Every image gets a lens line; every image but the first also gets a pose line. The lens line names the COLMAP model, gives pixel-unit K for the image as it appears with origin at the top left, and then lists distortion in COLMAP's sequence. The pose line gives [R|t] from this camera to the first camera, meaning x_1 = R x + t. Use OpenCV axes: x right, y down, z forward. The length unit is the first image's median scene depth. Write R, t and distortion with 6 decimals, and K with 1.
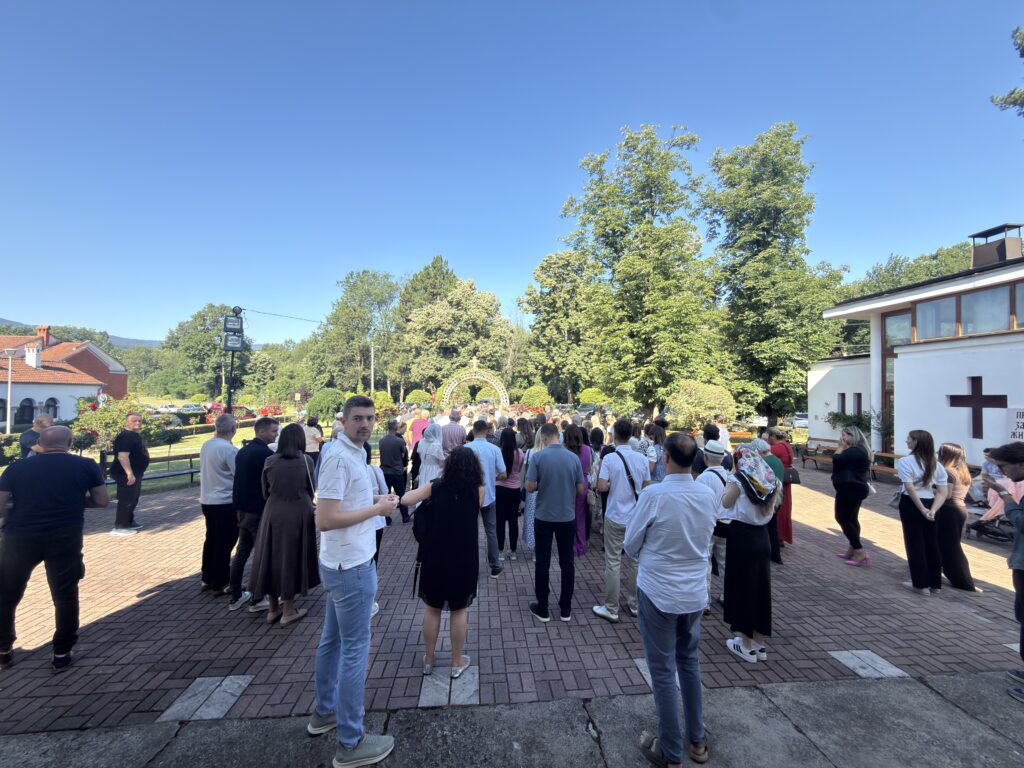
lens RADIAL K [[412.5, 0, 526.7], [0, 412.5, 390.6], [0, 0, 1]] dist [-0.001672, 0.000053]
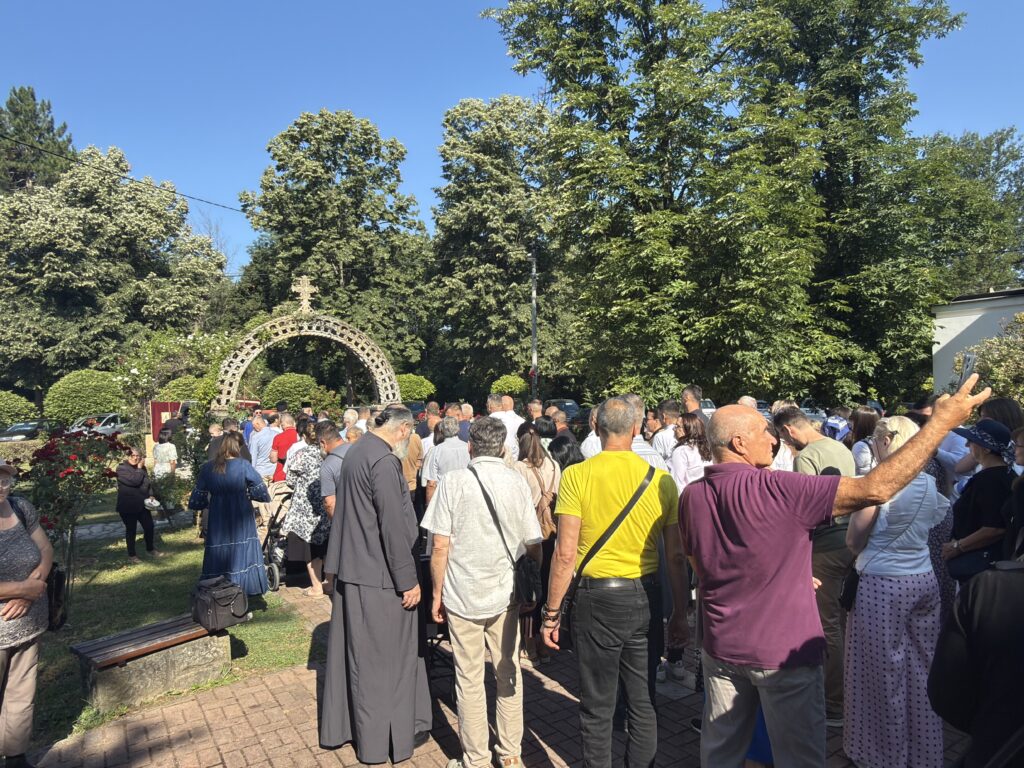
lens RADIAL K [[675.3, 0, 509.8], [0, 675.3, 385.4], [0, 0, 1]] dist [0.020065, -0.004939]
pose [[0.902137, -0.033040, 0.430183, -0.077153], [0.033076, 0.999425, 0.007397, 0.005248], [-0.430180, 0.007556, 0.902712, 0.124782]]
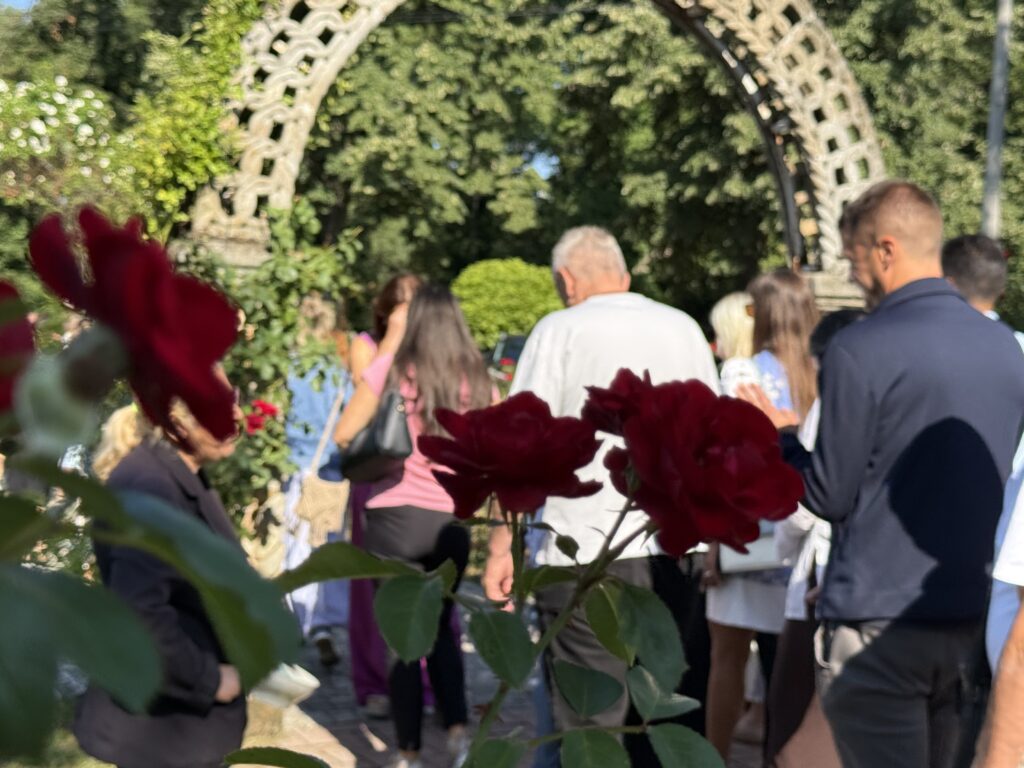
lens RADIAL K [[1654.0, 0, 494.9], [0, 1654.0, 373.4], [0, 0, 1]] dist [0.048308, 0.000000]
pose [[0.934776, 0.012775, 0.355008, -0.091558], [-0.026273, 0.999103, 0.033225, 0.016124], [-0.354265, -0.040385, 0.934273, 0.229383]]
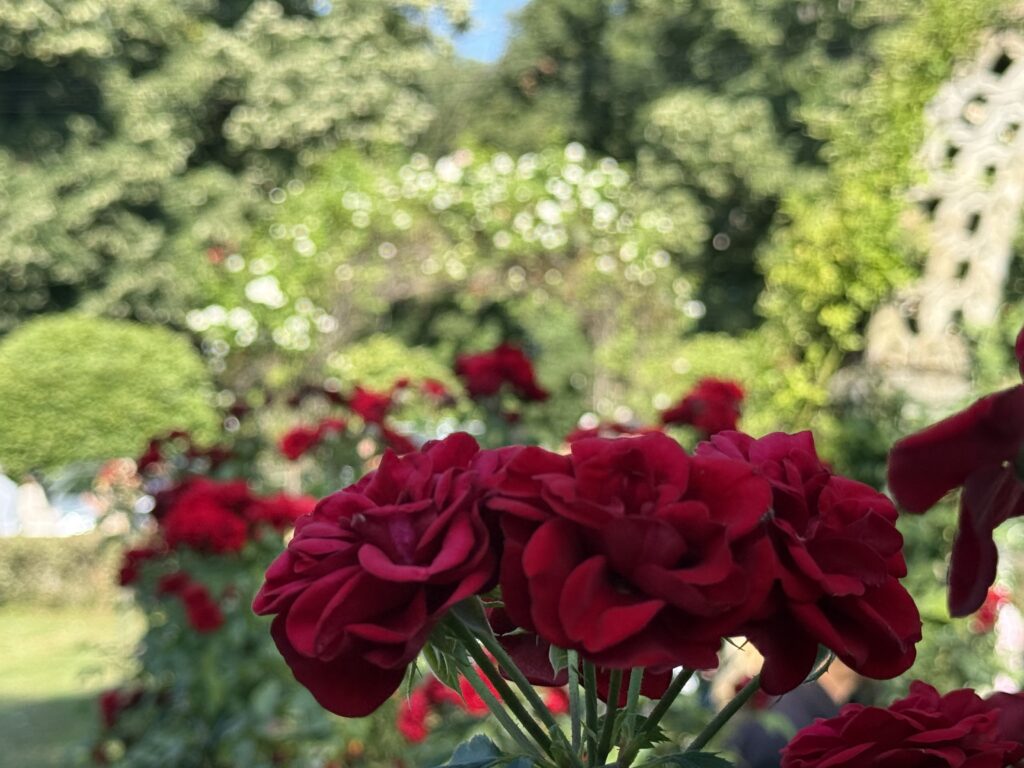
lens RADIAL K [[2189.0, 0, 516.2], [0, 2189.0, 391.6], [0, 0, 1]] dist [0.223003, 0.000000]
pose [[0.994508, -0.003730, 0.104592, -0.101313], [0.005423, 0.999859, -0.015898, 0.014153], [-0.104517, 0.016378, 0.994388, 0.229382]]
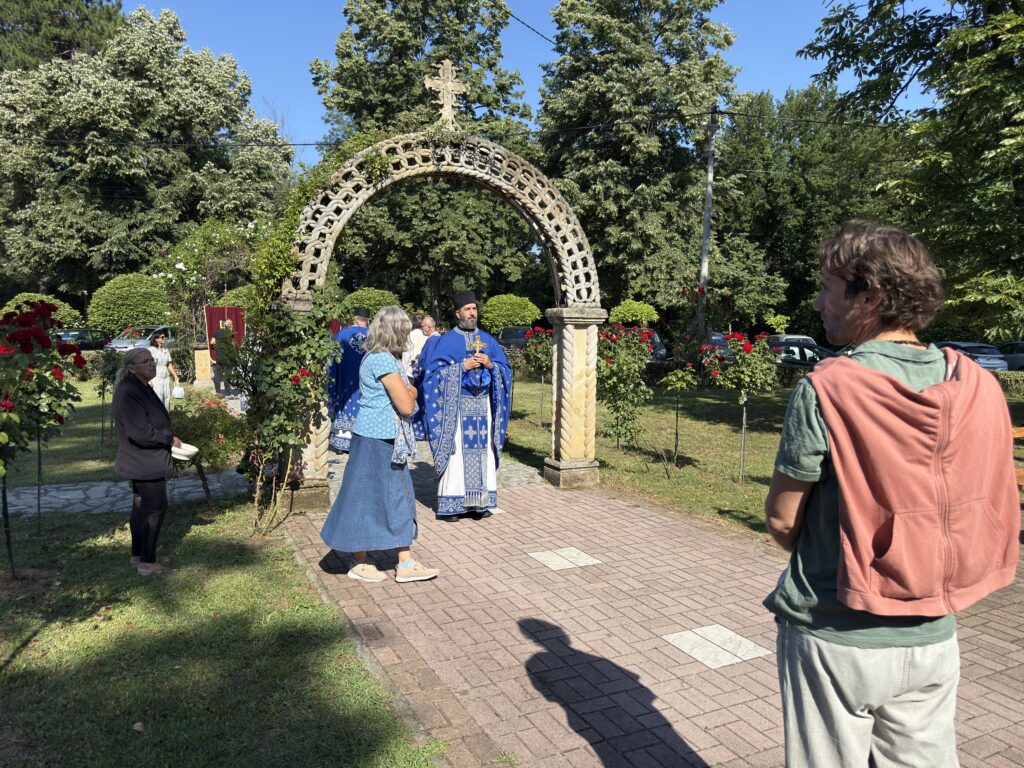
lens RADIAL K [[722.4, 0, 504.7], [0, 722.4, 386.9], [0, 0, 1]] dist [0.066903, -0.065419]
pose [[0.944370, -0.025444, 0.327899, -0.075756], [-0.006800, 0.995279, 0.096816, 0.013660], [-0.328815, -0.093660, 0.939739, 0.219601]]
